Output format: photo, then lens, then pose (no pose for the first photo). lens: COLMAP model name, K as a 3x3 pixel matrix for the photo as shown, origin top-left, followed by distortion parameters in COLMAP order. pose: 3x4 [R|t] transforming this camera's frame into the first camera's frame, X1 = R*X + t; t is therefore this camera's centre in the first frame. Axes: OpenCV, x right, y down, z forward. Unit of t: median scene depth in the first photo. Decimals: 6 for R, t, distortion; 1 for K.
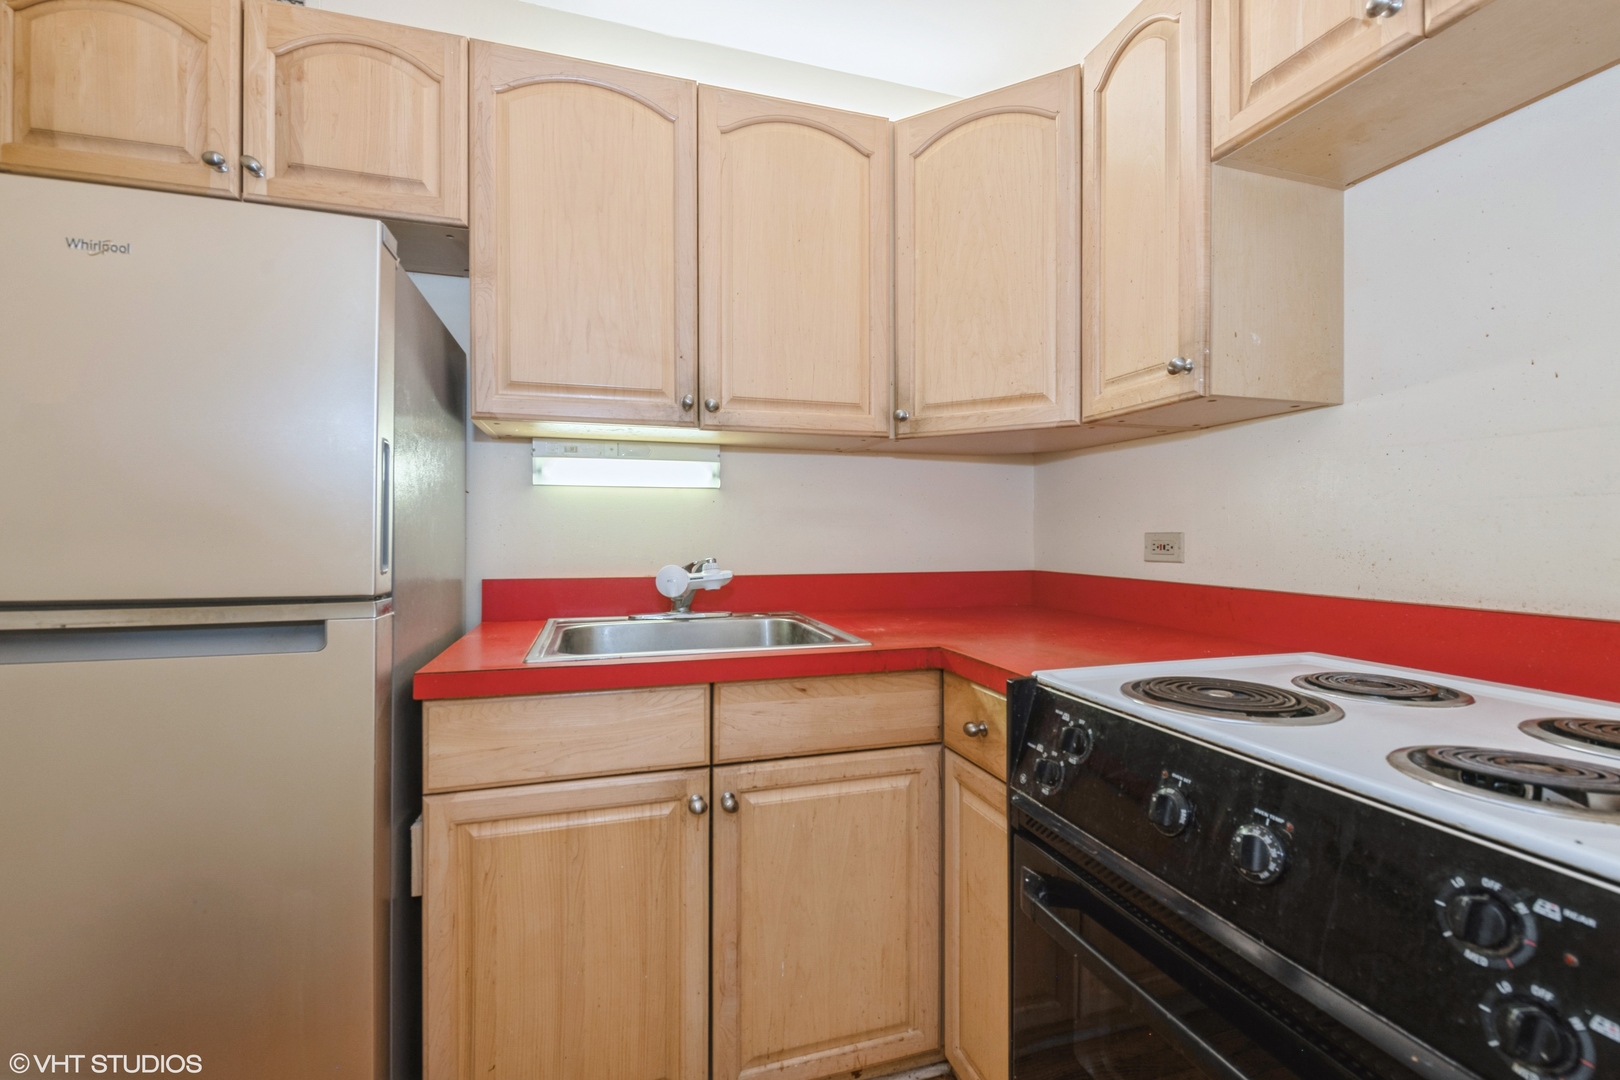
lens RADIAL K [[686.7, 0, 814.2], [0, 686.7, 530.1], [0, 0, 1]] dist [0.005182, -0.000697]
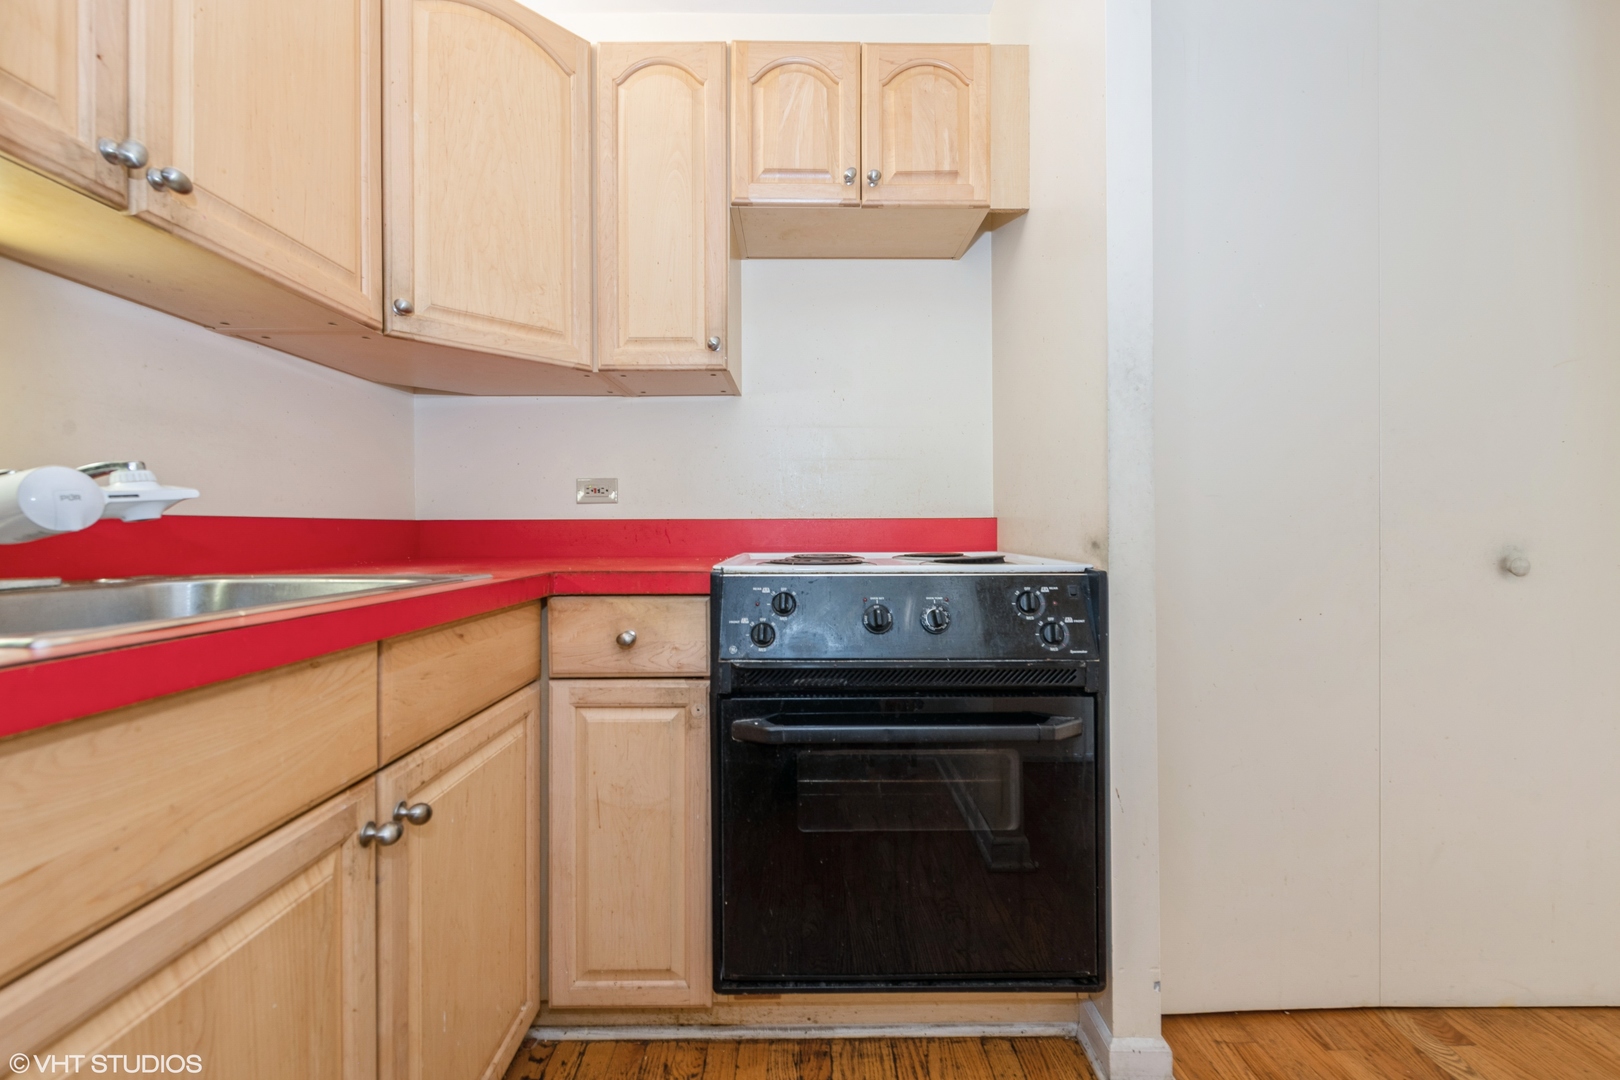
lens RADIAL K [[635.7, 0, 810.8], [0, 635.7, 525.7], [0, 0, 1]] dist [0.001418, -0.000133]
pose [[0.292324, -0.000544, 0.956319, -0.572543], [0.002793, 0.999996, -0.000285, 0.113601], [-0.956315, 0.002755, 0.292324, 0.428990]]
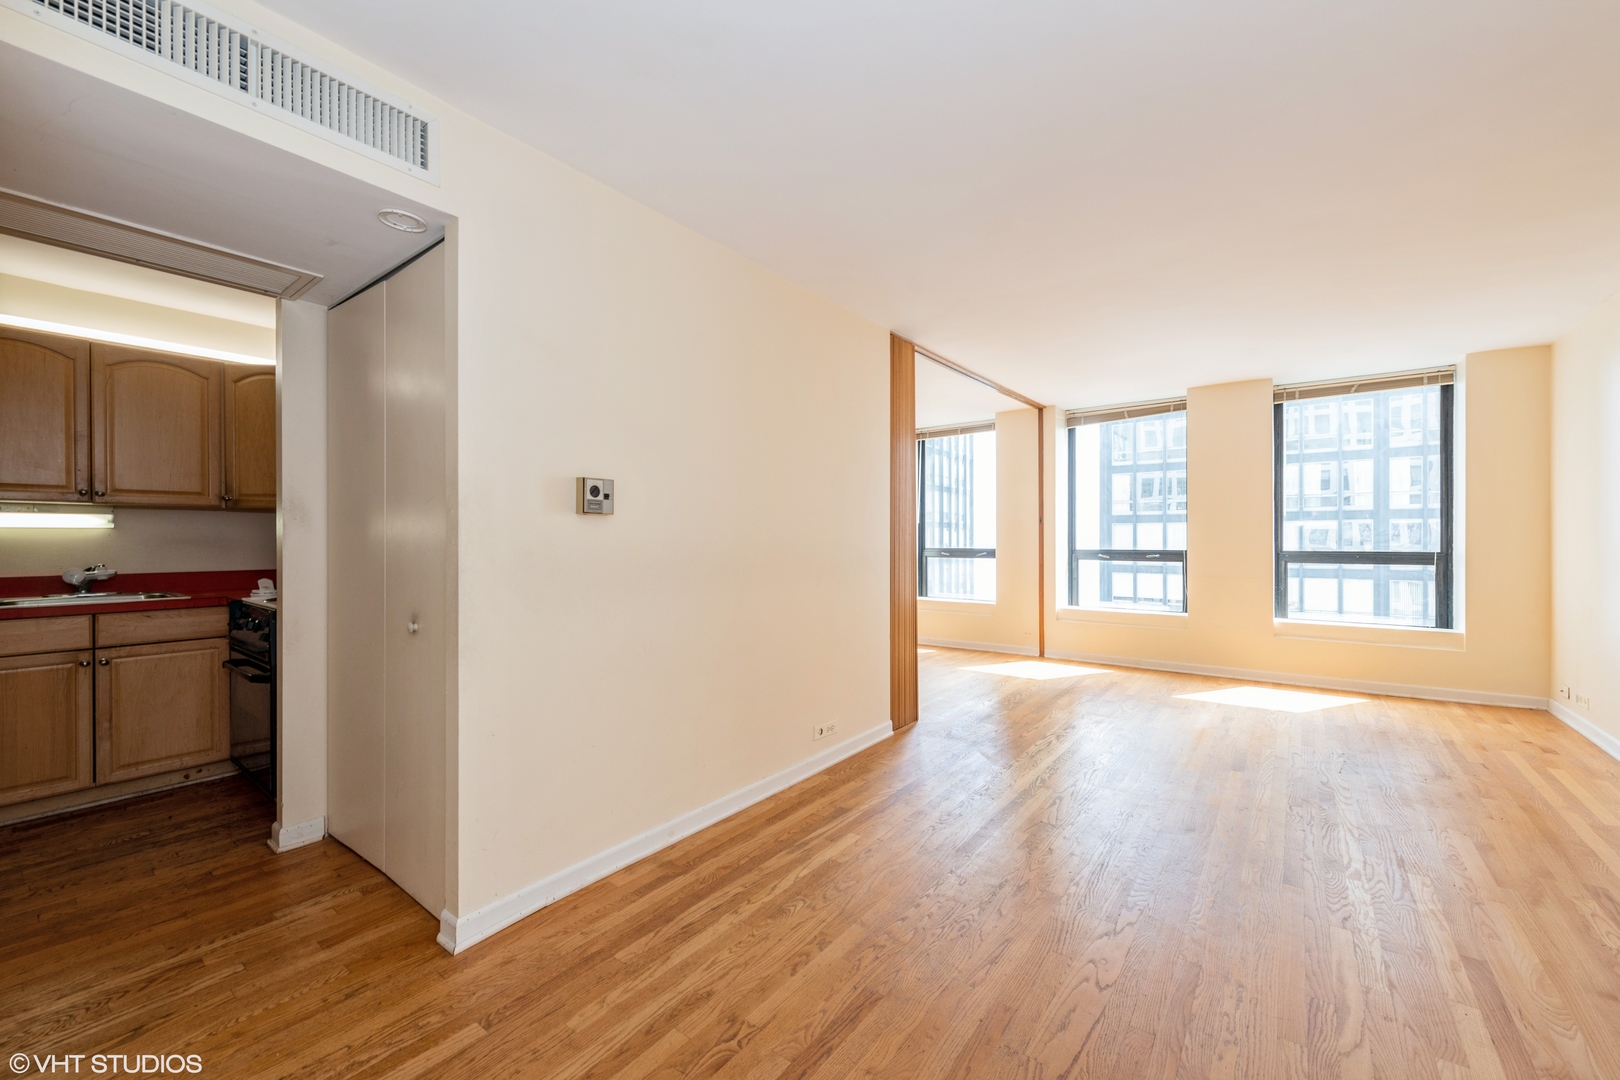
lens RADIAL K [[635.7, 0, 798.6], [0, 635.7, 543.2], [0, 0, 1]] dist [0.001418, -0.000133]
pose [[0.819321, -0.003406, 0.573325, 0.592287], [-0.000903, 0.999973, 0.007231, -0.049583], [-0.573334, -0.006442, 0.819296, -2.238046]]
